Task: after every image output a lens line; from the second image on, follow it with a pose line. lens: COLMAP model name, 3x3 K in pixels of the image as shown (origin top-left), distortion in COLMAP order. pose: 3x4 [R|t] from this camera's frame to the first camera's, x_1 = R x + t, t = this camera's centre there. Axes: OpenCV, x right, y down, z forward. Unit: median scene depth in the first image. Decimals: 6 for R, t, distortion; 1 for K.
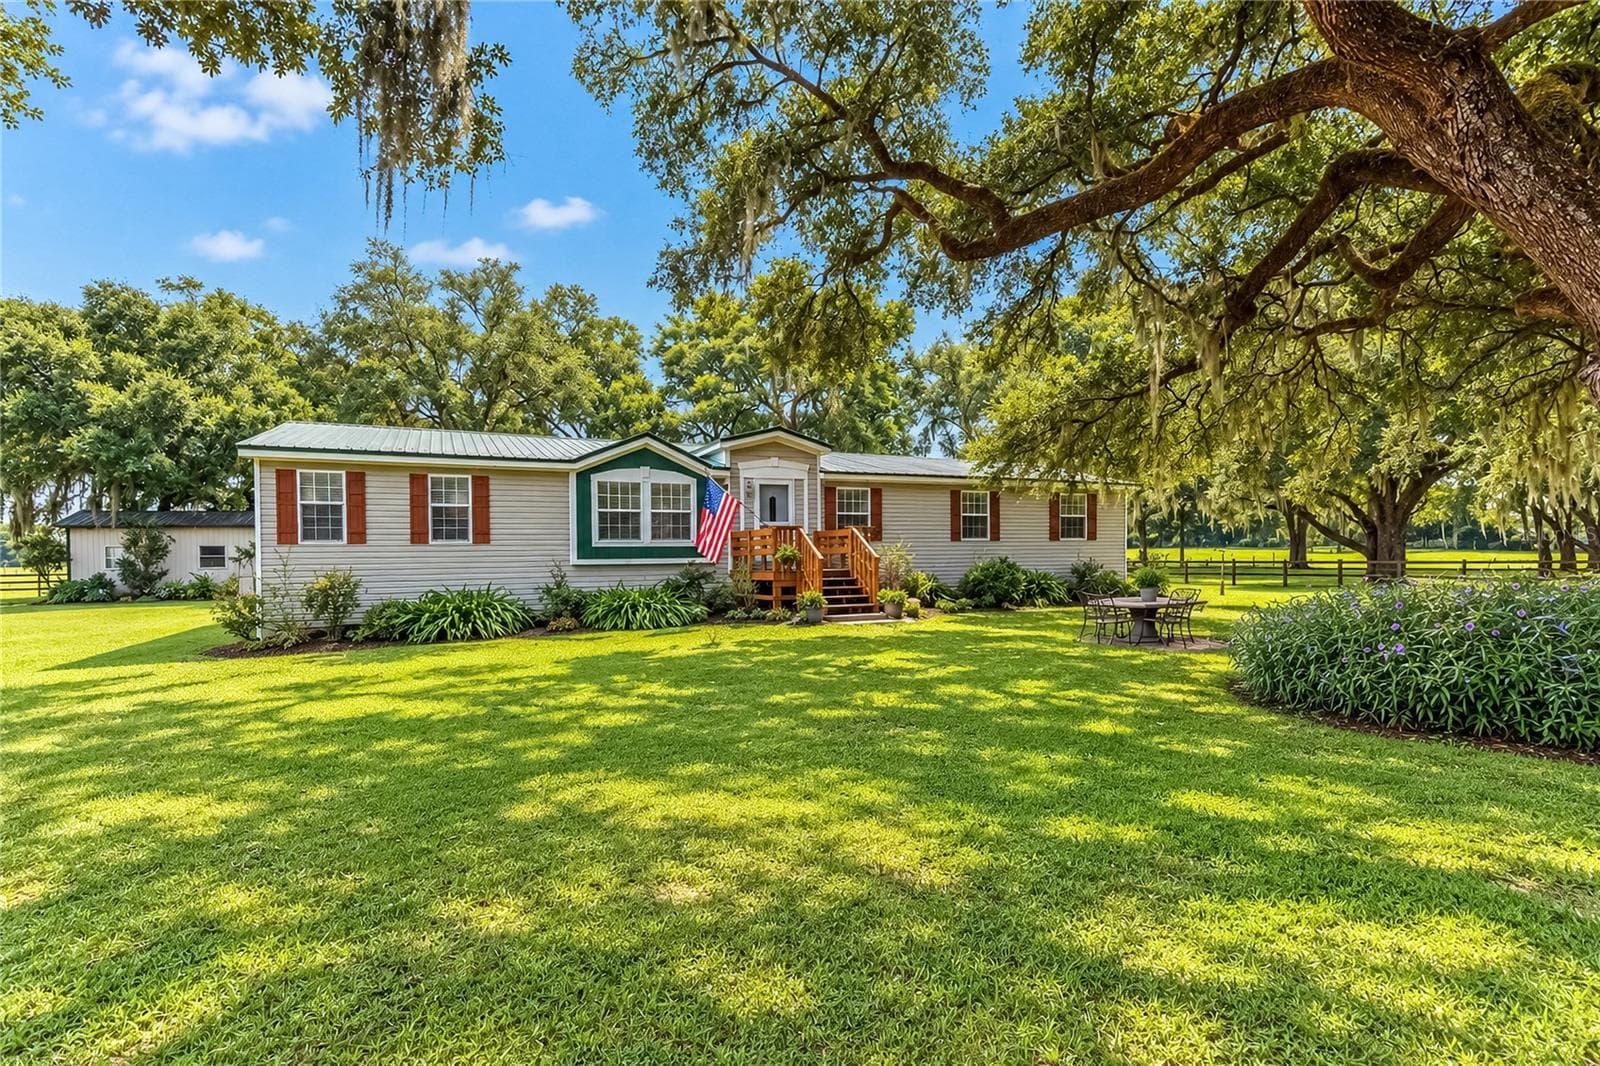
lens RADIAL K [[835.8, 0, 800.0], [0, 835.8, 533.0], [0, 0, 1]] dist [0.001370, 0.000107]
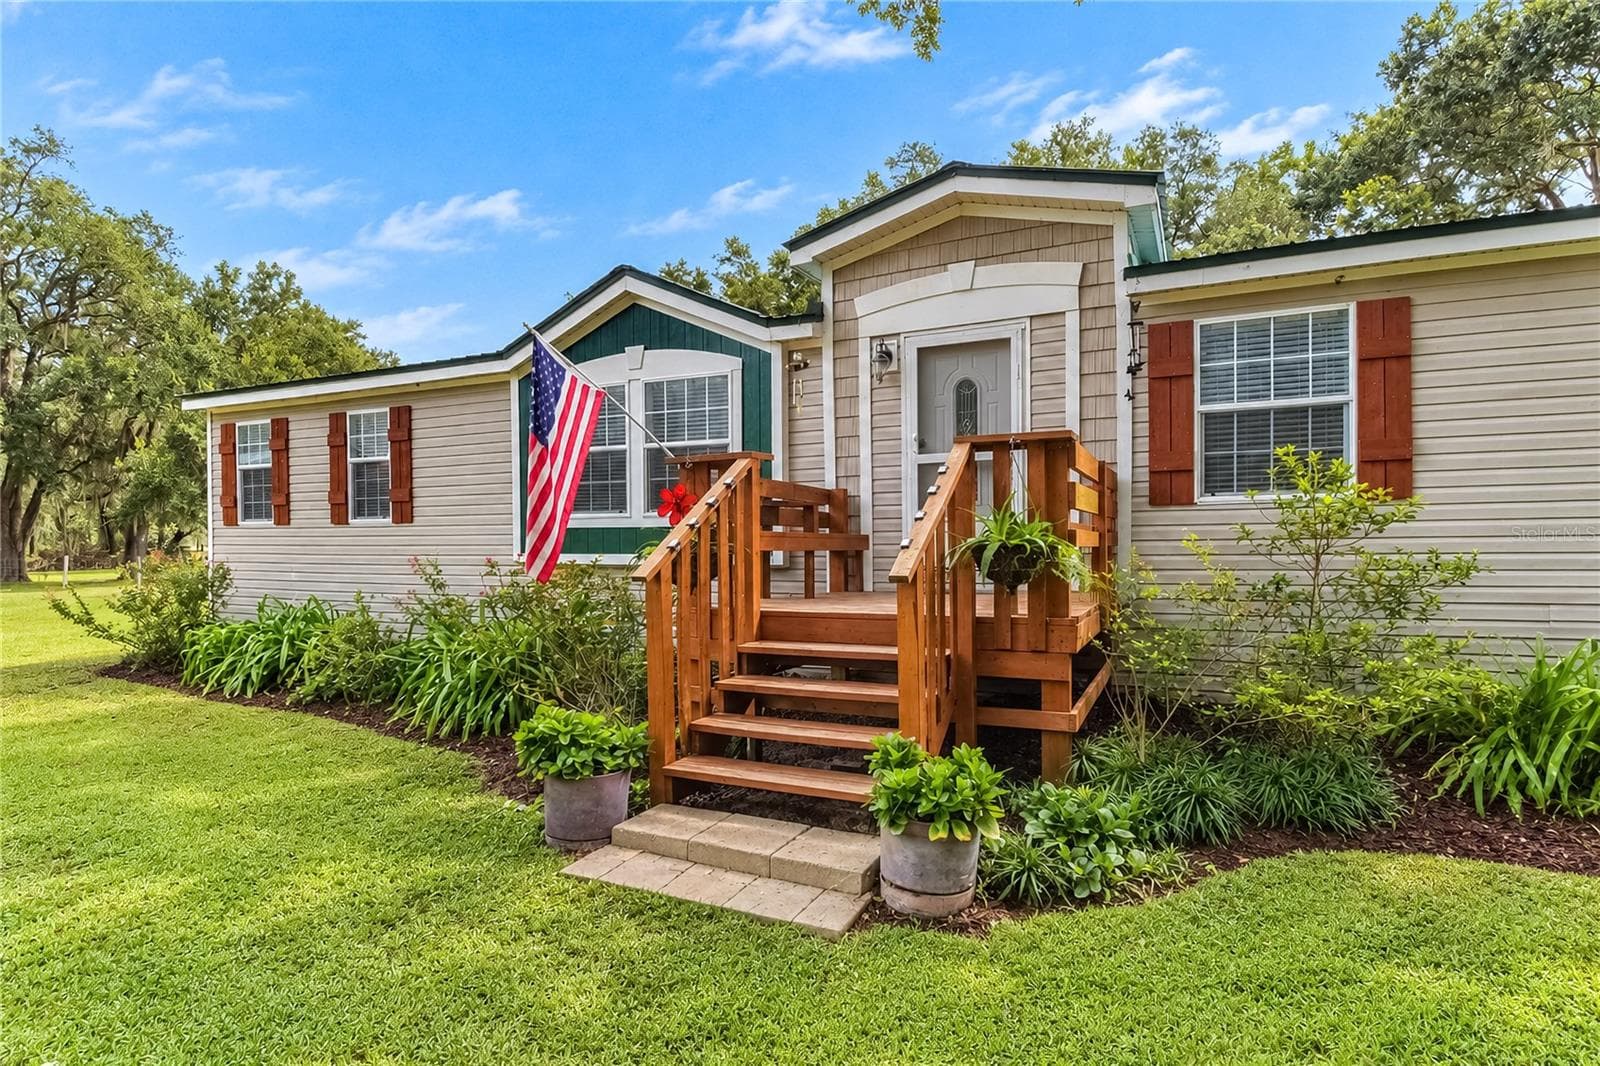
lens RADIAL K [[835.8, 0, 800.0], [0, 835.8, 533.0], [0, 0, 1]] dist [0.001370, 0.000107]
pose [[0.564410, 0.002010, -0.825492, 0.226475], [0.009134, 0.999921, 0.008680, 0.015718], [0.825444, -0.012439, 0.564347, 0.816440]]
